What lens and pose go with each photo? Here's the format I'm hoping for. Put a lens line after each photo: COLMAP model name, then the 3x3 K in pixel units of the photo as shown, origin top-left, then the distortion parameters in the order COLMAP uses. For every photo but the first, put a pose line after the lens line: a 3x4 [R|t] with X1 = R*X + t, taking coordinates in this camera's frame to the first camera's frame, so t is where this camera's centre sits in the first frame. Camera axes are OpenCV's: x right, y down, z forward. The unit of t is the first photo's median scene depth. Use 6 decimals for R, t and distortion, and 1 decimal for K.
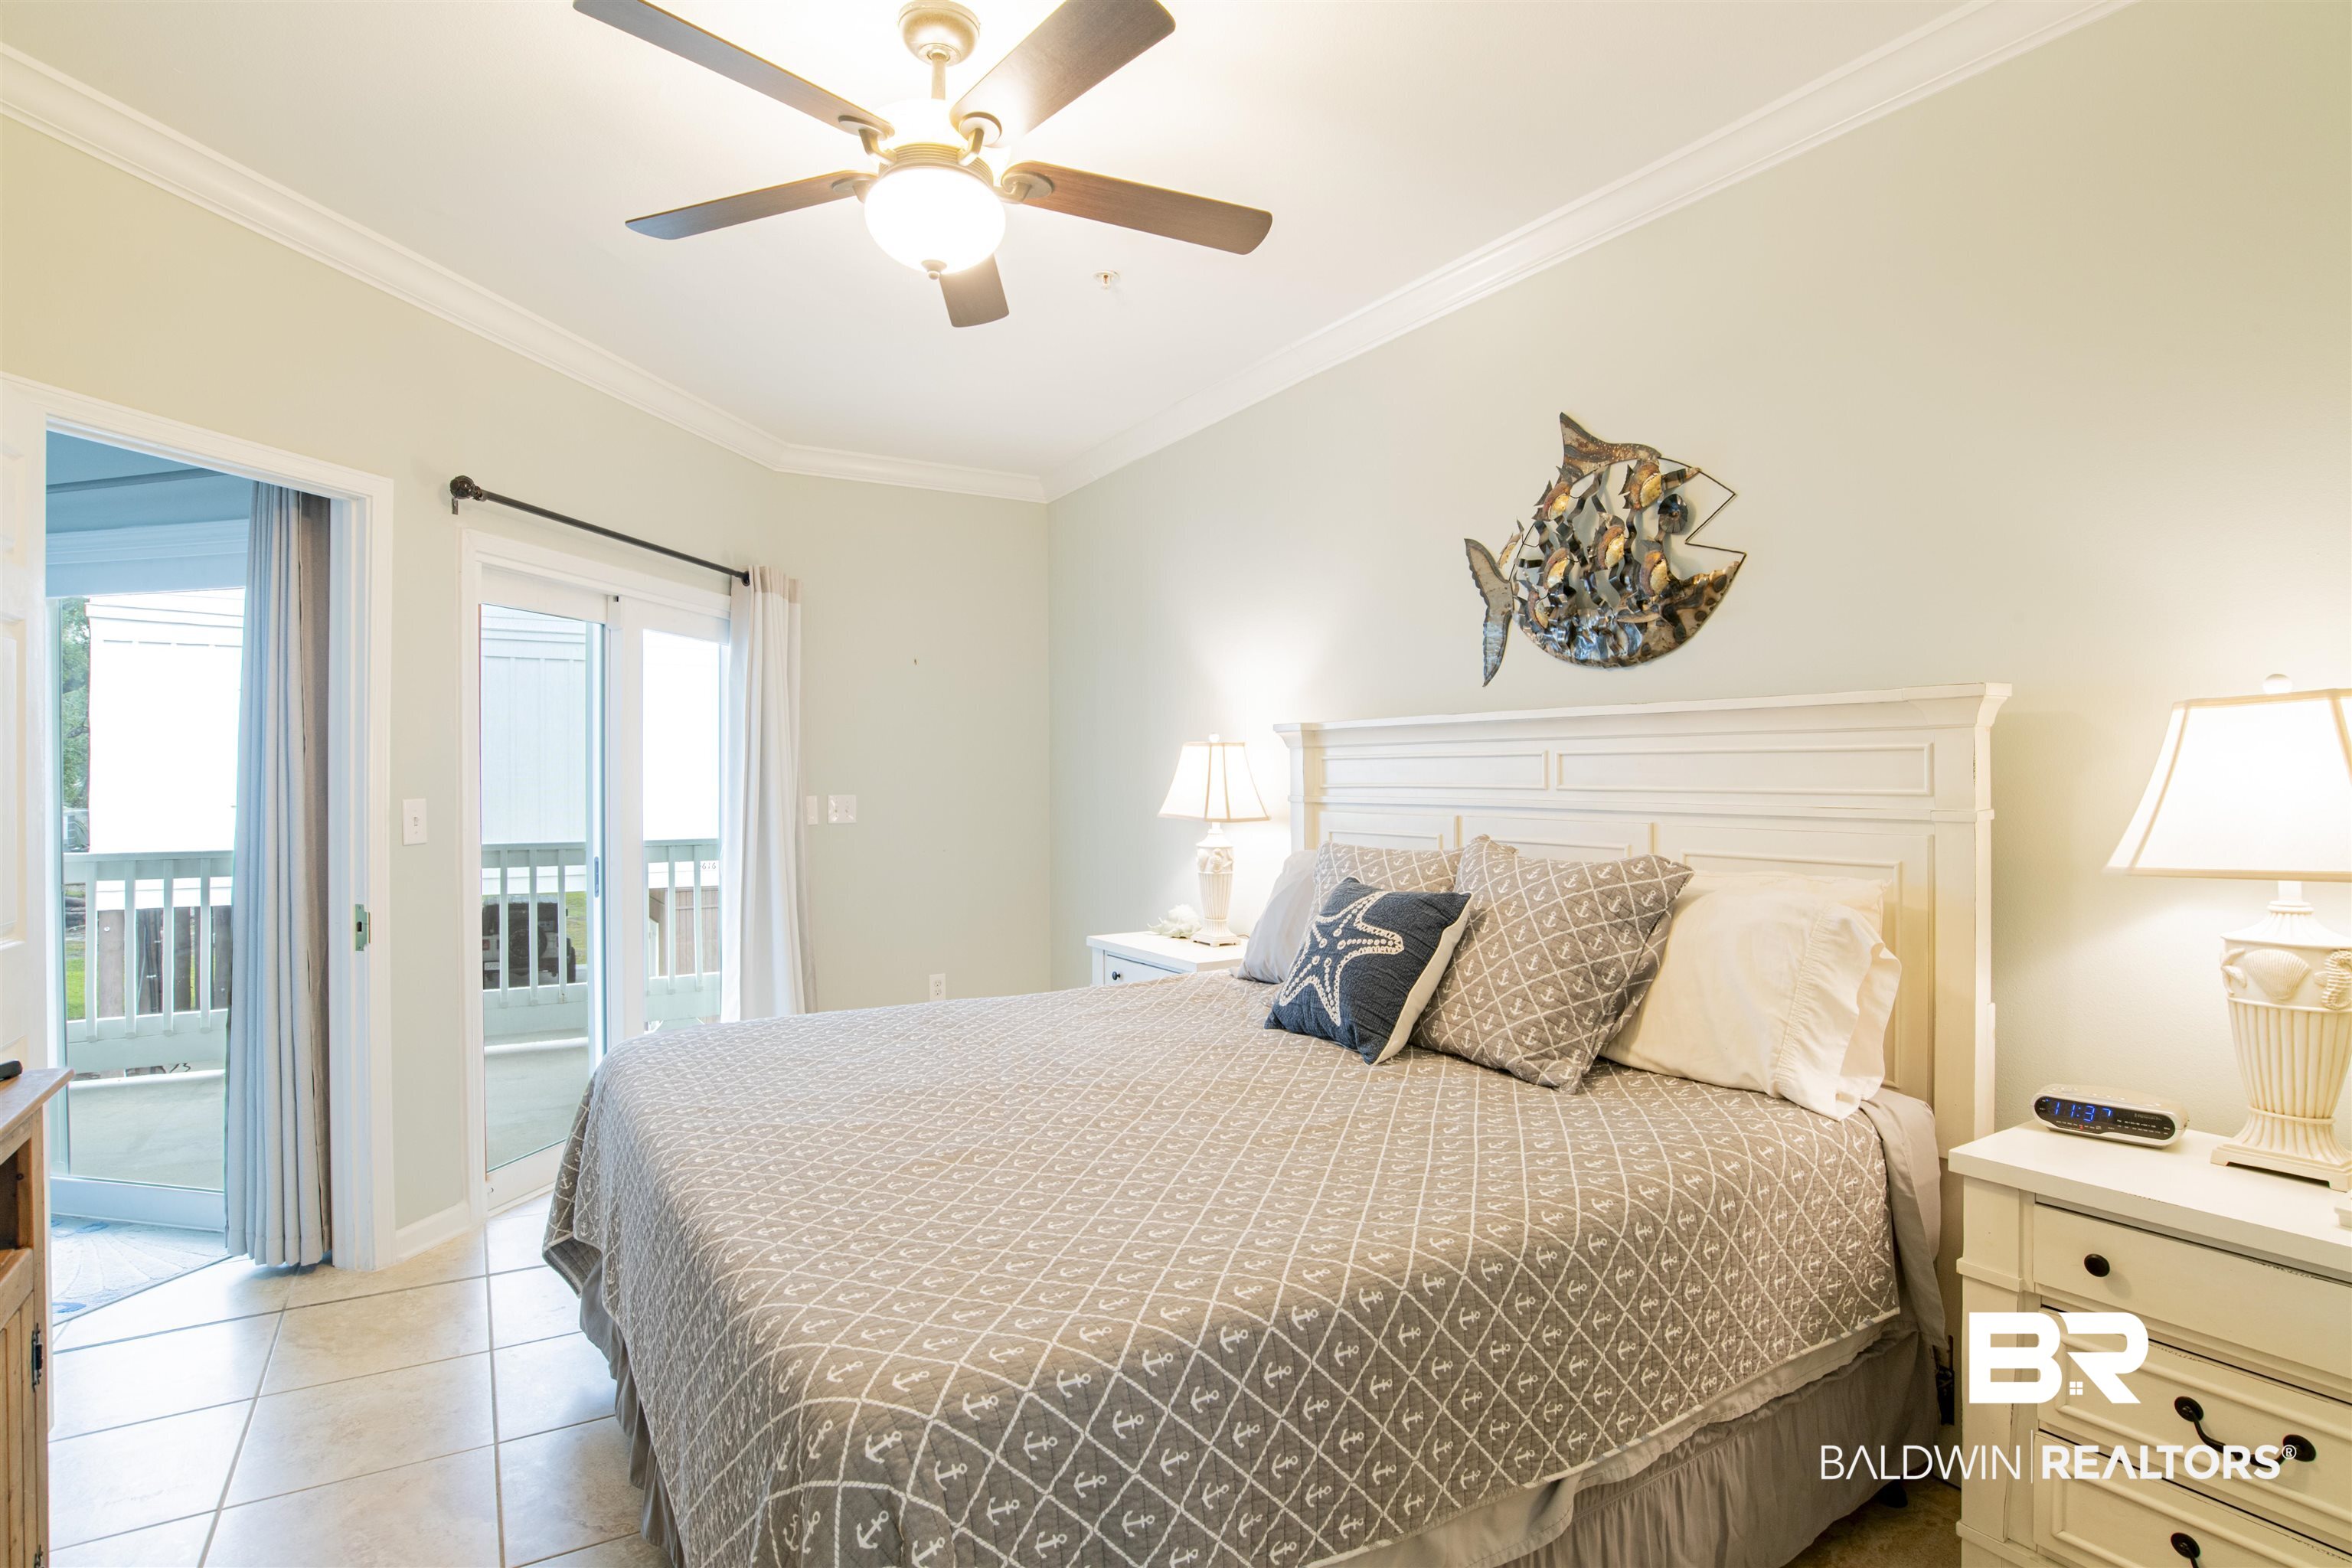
lens RADIAL K [[1197.9, 0, 1176.0], [0, 1197.9, 784.0], [0, 0, 1]] dist [-0.052691, 0.019806]
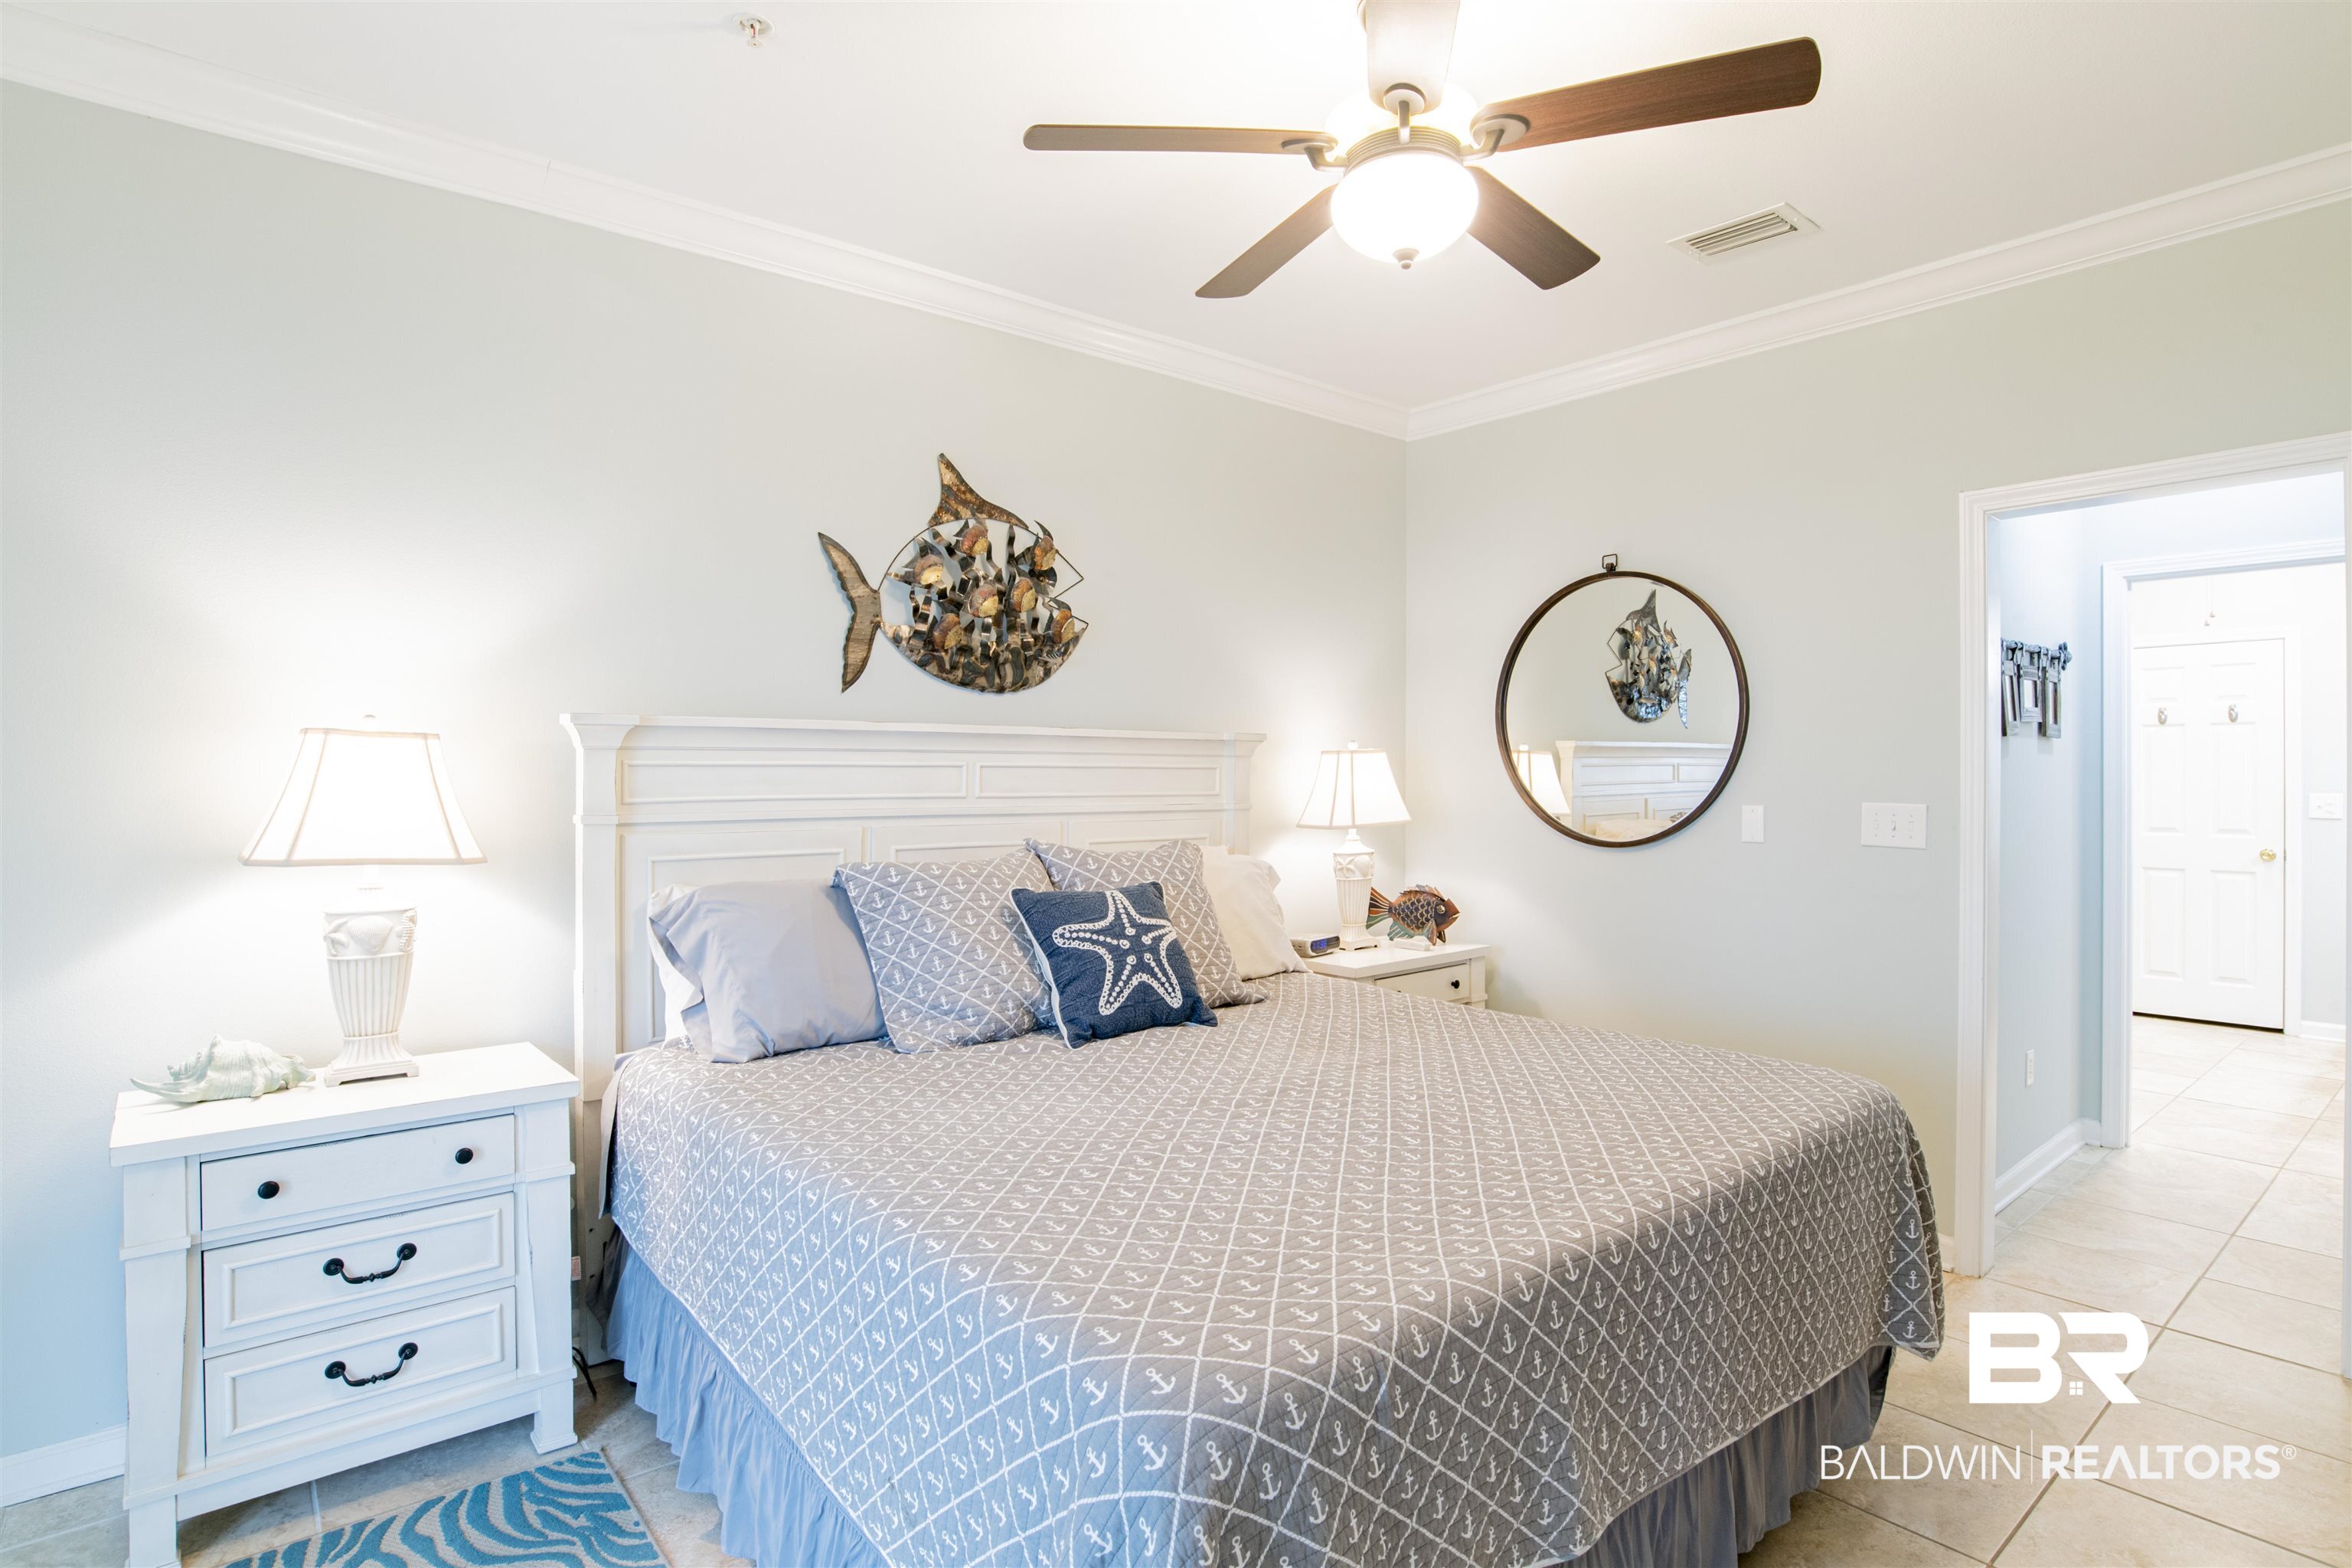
lens RADIAL K [[1201.7, 0, 1207.2], [0, 1201.7, 785.3], [0, 0, 1]] dist [-0.035192, 0.020187]
pose [[-0.157065, -0.007298, 0.987561, -0.843415], [0.006683, 0.999942, 0.008452, -0.015093], [-0.987566, 0.007928, -0.157007, 0.978244]]
